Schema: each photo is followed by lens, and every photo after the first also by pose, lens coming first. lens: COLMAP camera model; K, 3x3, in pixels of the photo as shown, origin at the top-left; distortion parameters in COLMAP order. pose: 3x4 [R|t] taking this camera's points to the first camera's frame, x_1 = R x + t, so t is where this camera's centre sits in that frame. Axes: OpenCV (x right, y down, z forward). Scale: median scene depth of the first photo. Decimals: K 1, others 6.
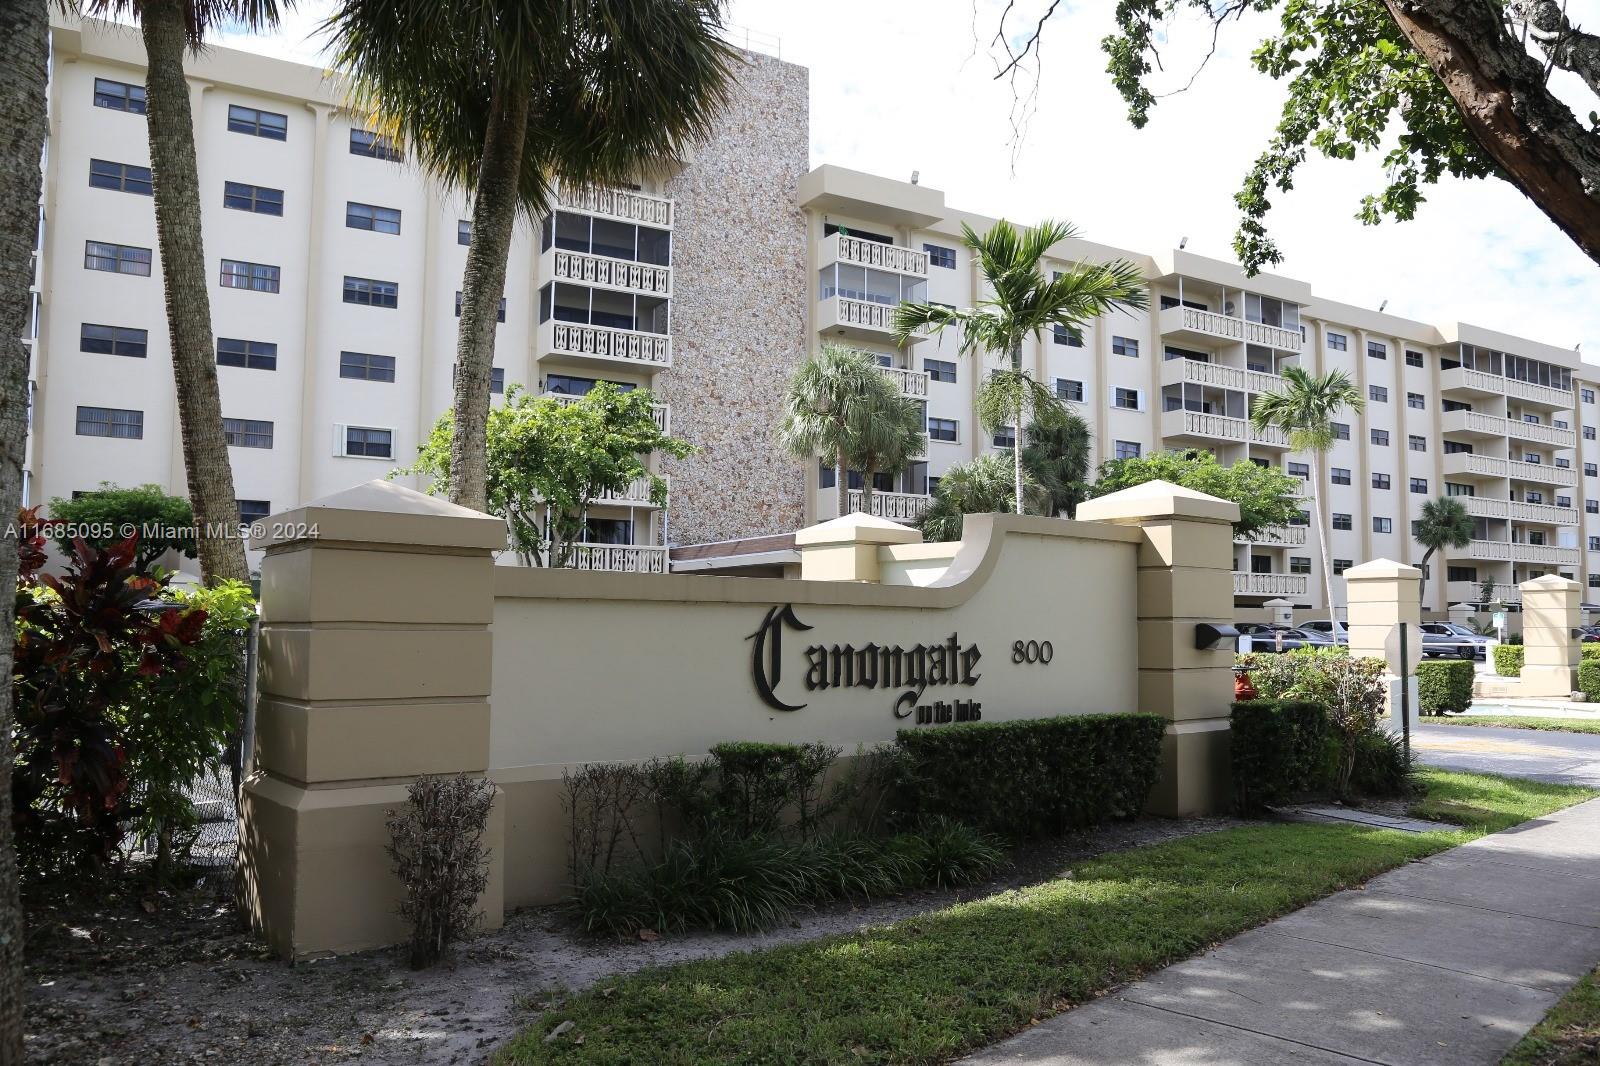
lens RADIAL K [[1098.6, 0, 791.2], [0, 1098.6, 537.9], [0, 0, 1]] dist [-0.115168, 0.104649]
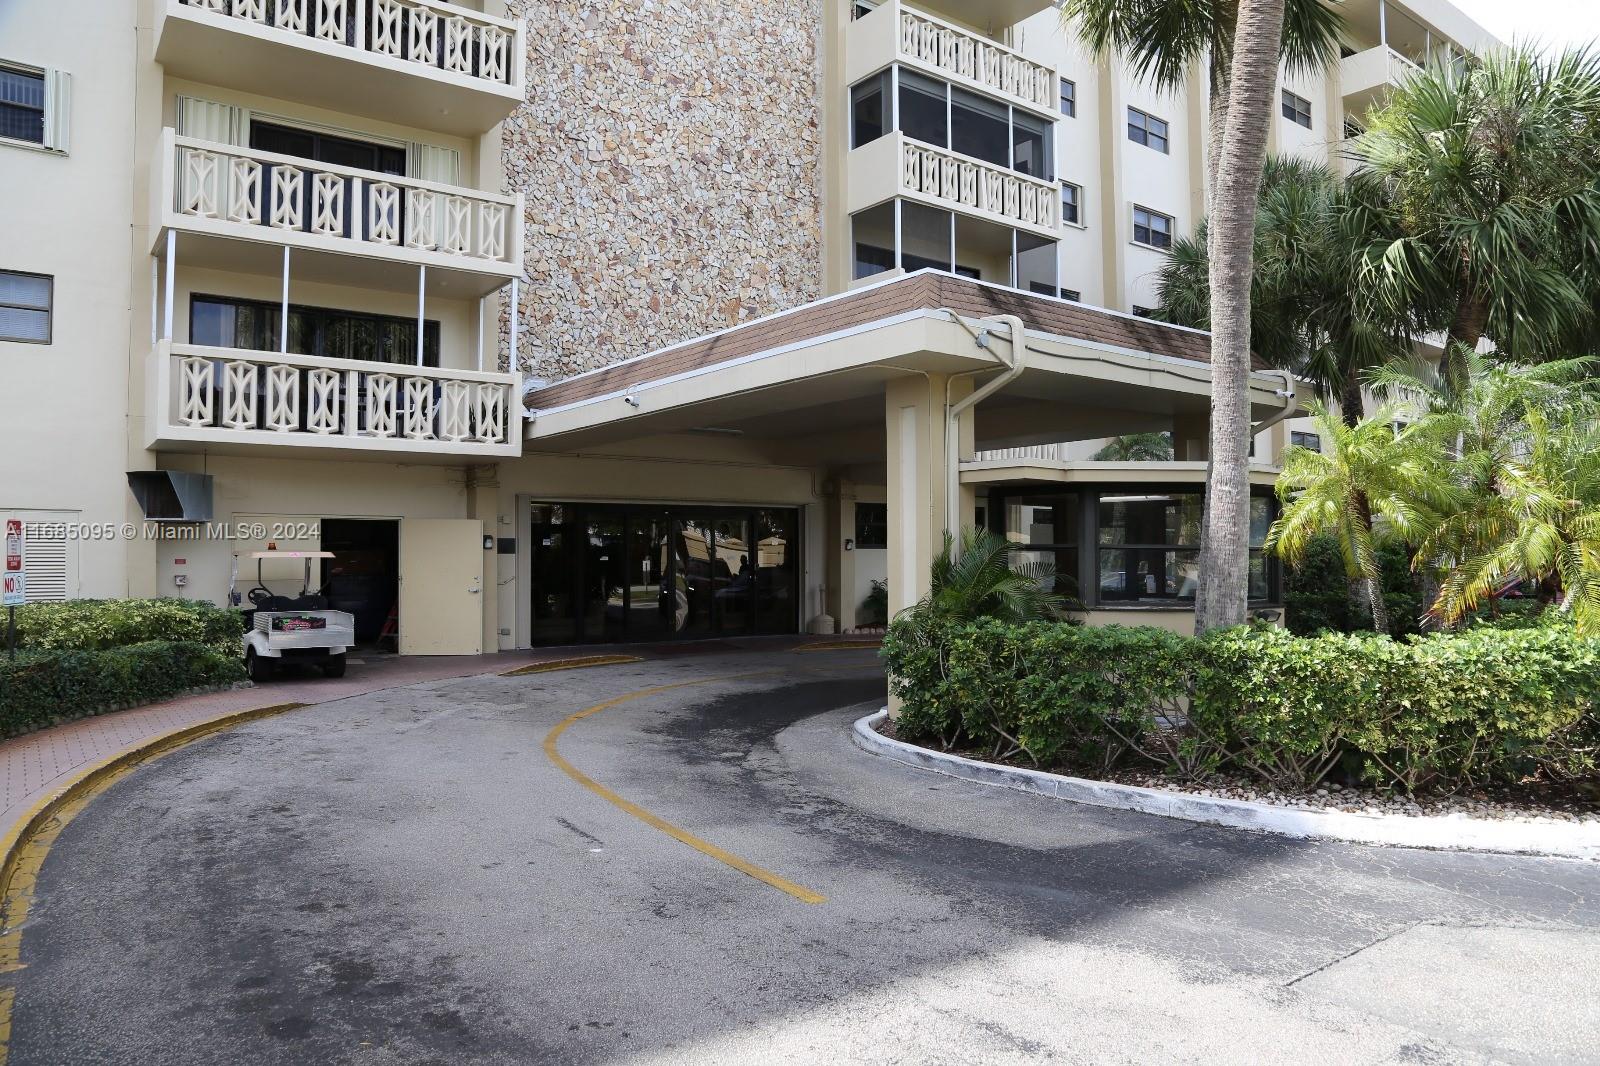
lens RADIAL K [[1098.6, 0, 791.2], [0, 1098.6, 537.9], [0, 0, 1]] dist [-0.115168, 0.104649]
pose [[0.995495, -0.004174, 0.094717, -0.048102], [-0.002200, 0.997745, 0.067088, 0.036086], [-0.094784, -0.066994, 0.993241, 0.547565]]
